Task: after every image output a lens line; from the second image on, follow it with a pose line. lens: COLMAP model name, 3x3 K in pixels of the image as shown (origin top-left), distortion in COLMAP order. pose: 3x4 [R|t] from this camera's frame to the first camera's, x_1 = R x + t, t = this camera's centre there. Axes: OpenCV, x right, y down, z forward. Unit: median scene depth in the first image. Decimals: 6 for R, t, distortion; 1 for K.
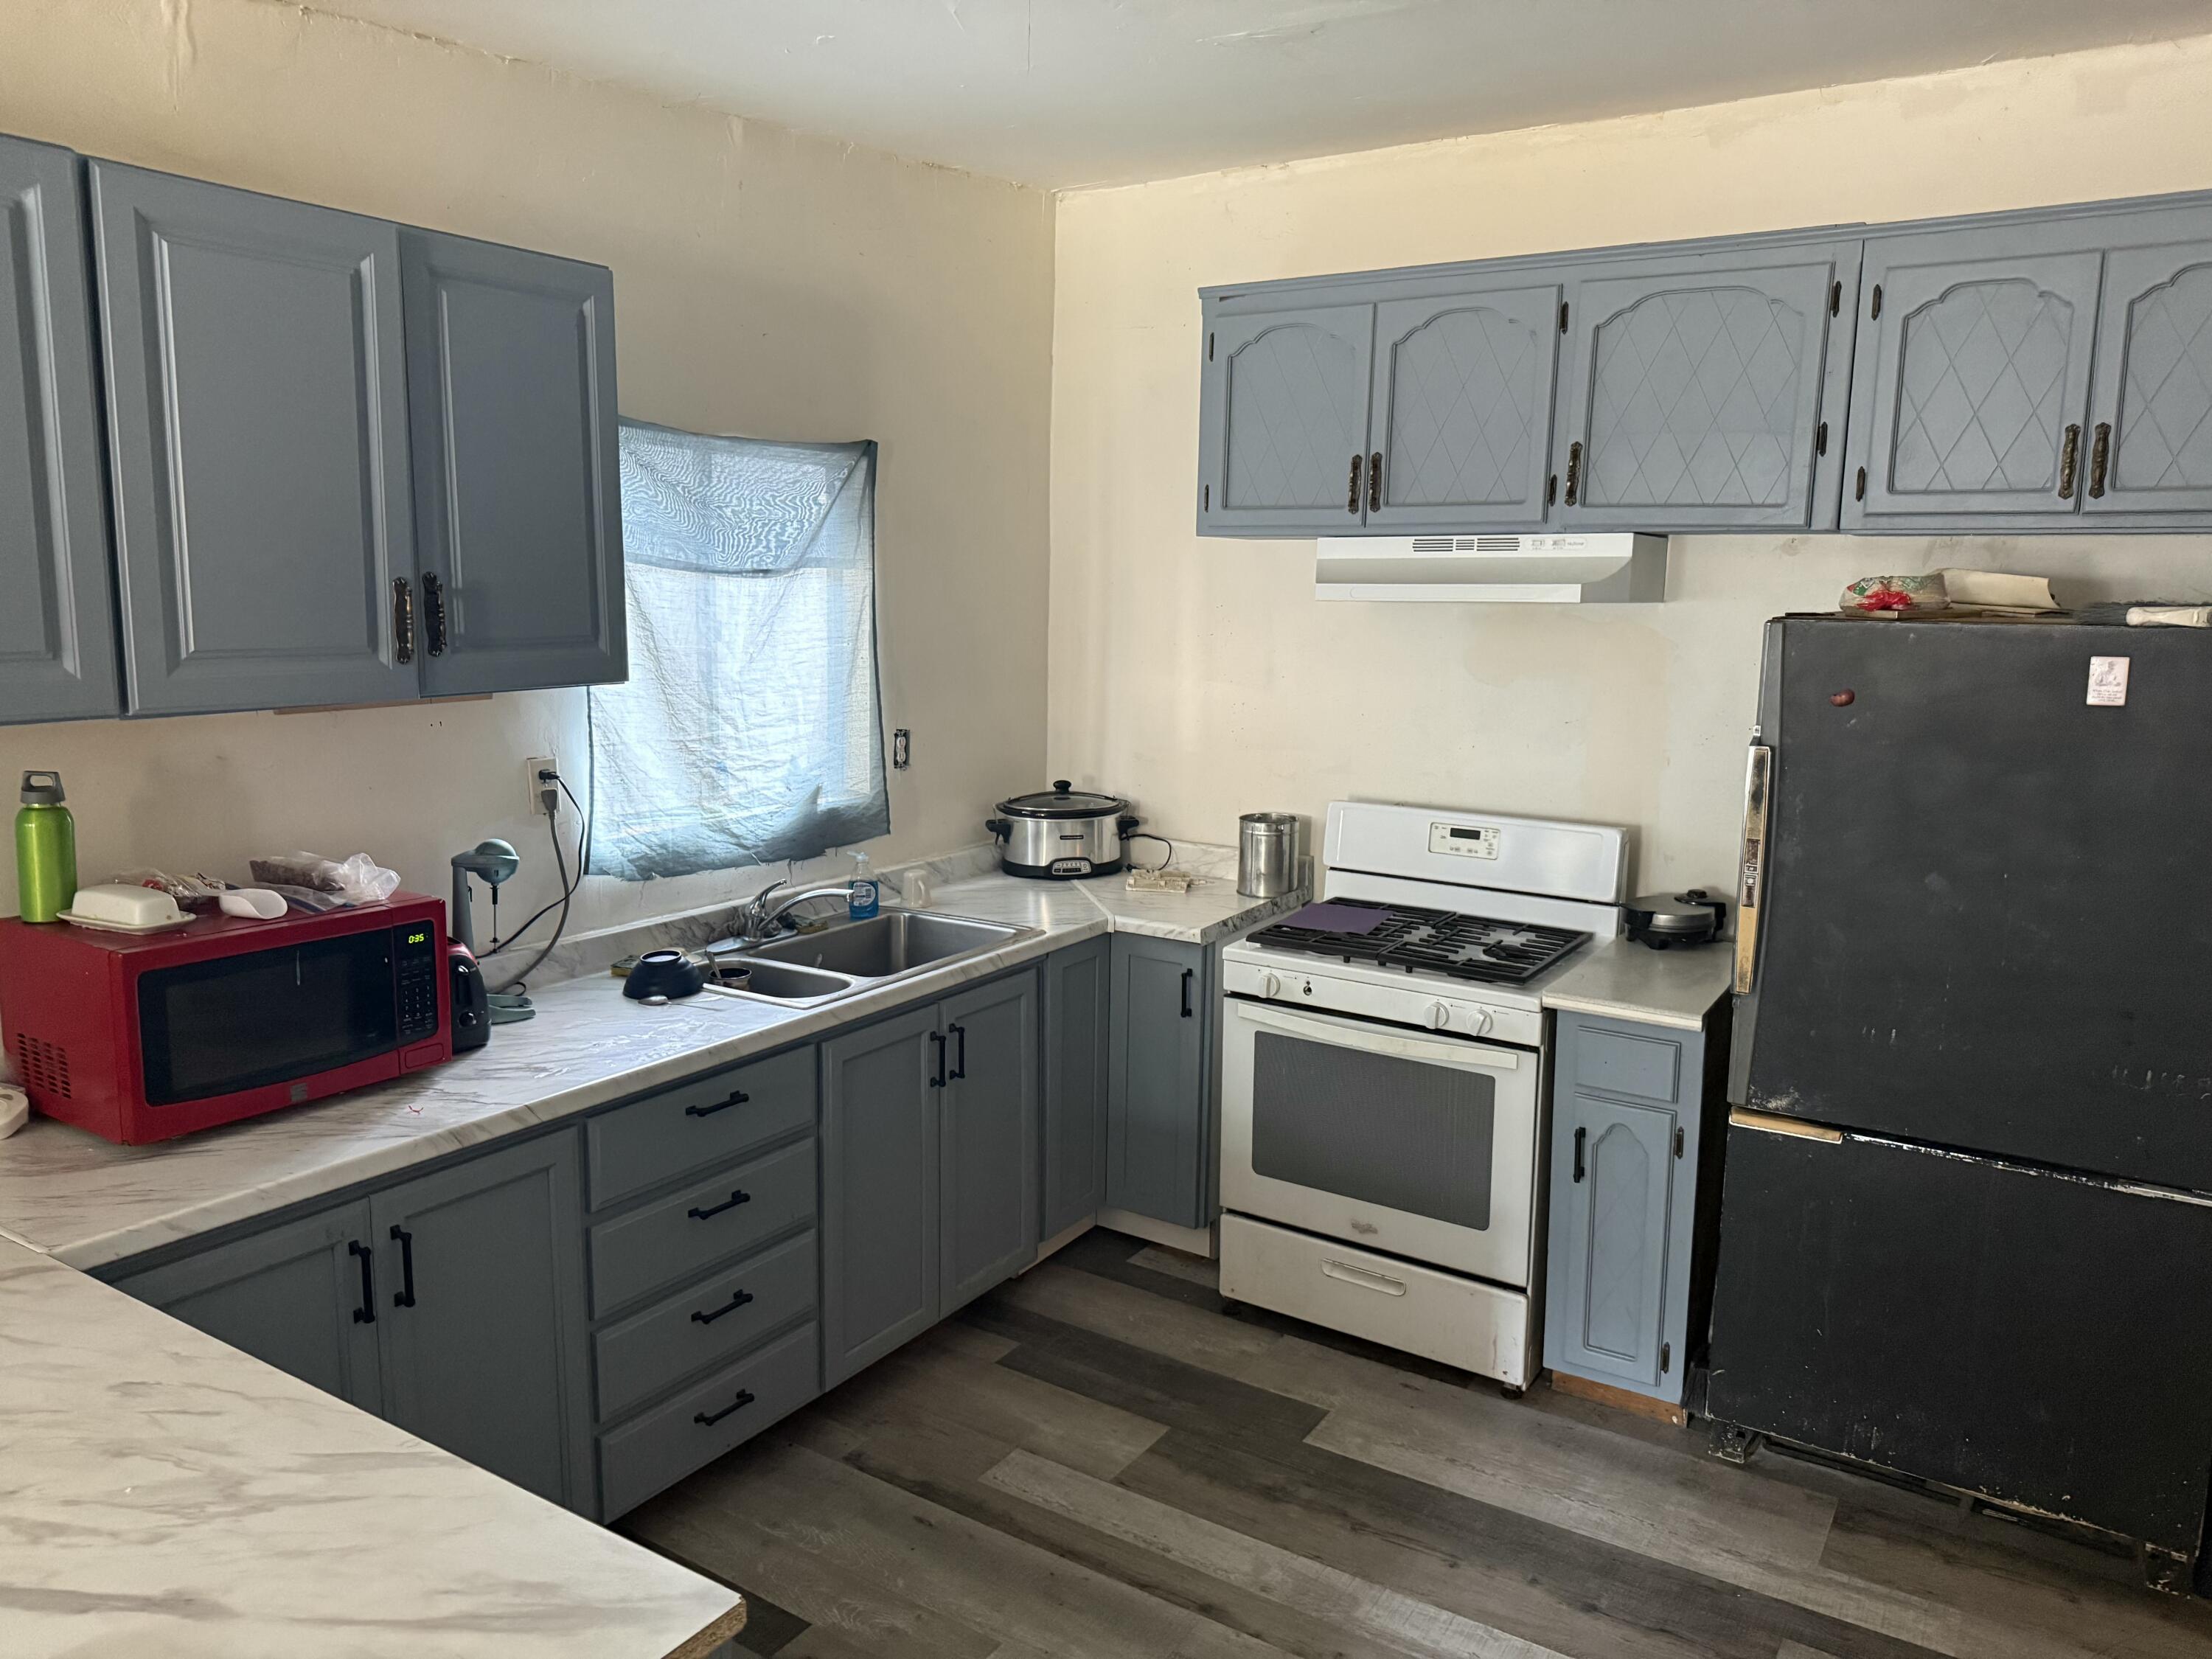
lens RADIAL K [[1562.2, 0, 1100.0], [0, 1562.2, 817.7], [0, 0, 1]] dist [0.002144, -0.016463]
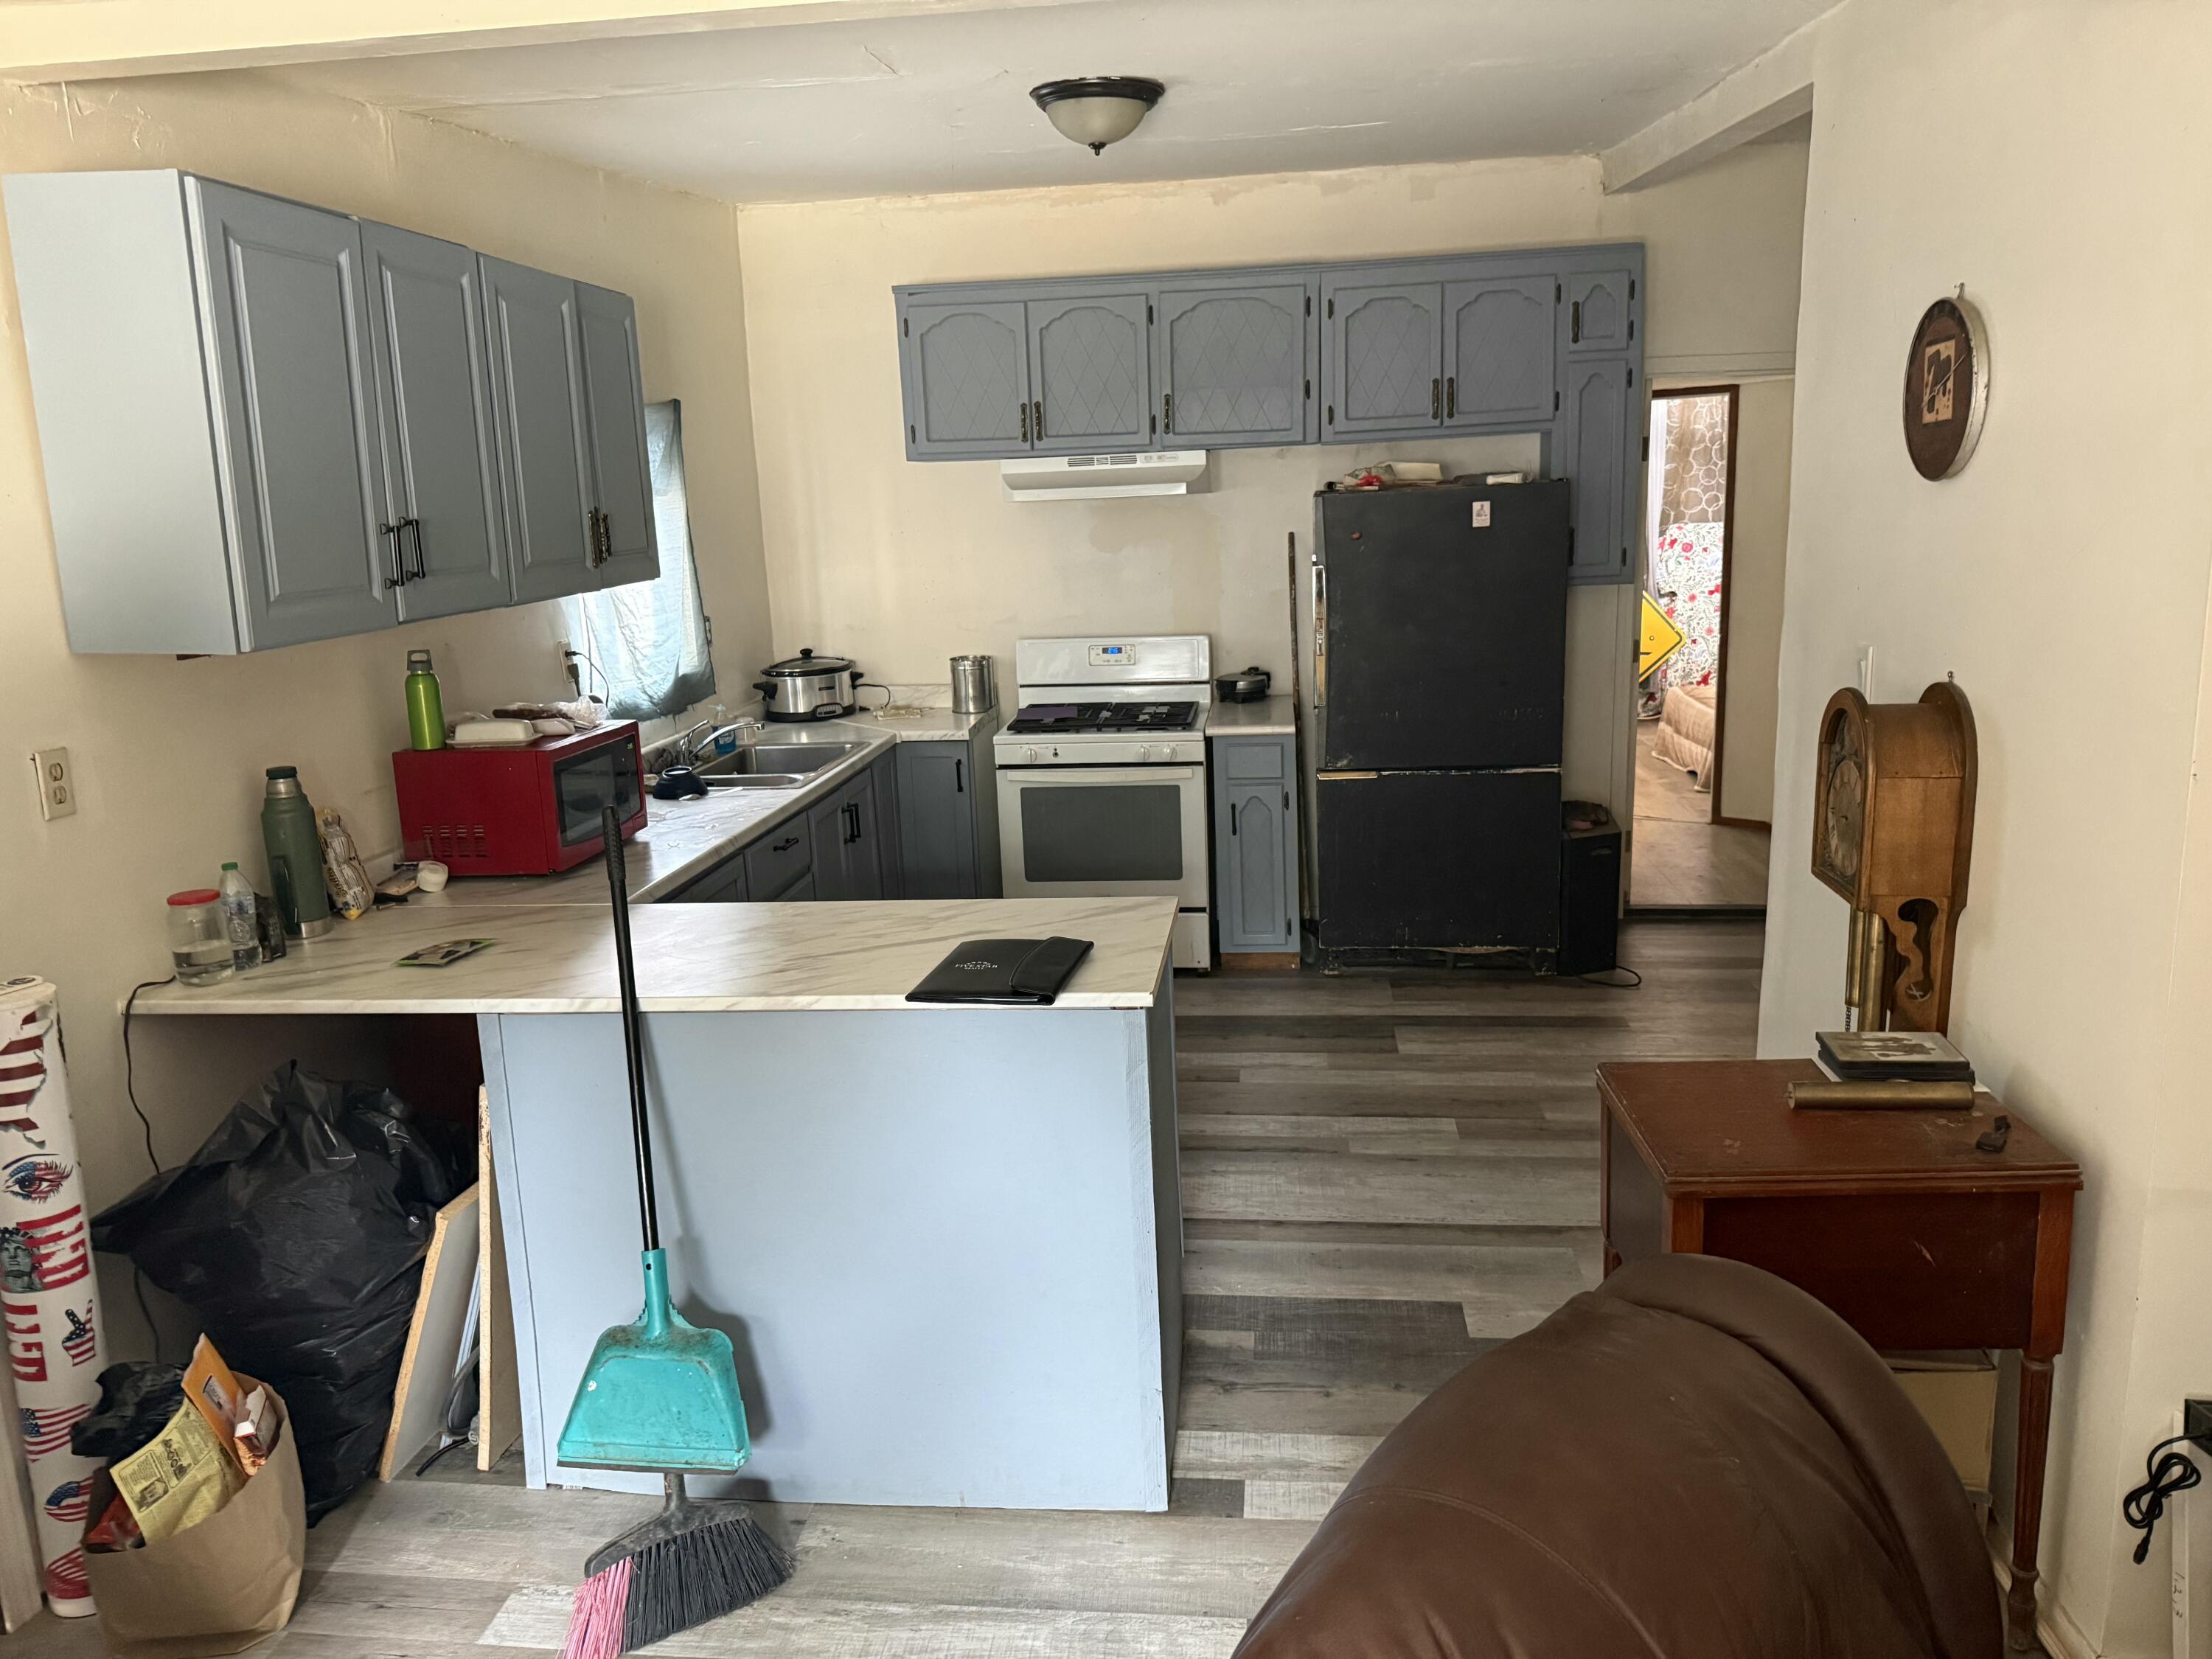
lens RADIAL K [[1562.2, 0, 1102.9], [0, 1562.2, 835.6], [0, 0, 1]] dist [0.002144, -0.016463]
pose [[0.897699, -0.143600, 0.416551, -0.486981], [0.118298, 0.989240, 0.086085, 0.063997], [-0.424431, -0.028001, 0.905027, -0.438568]]
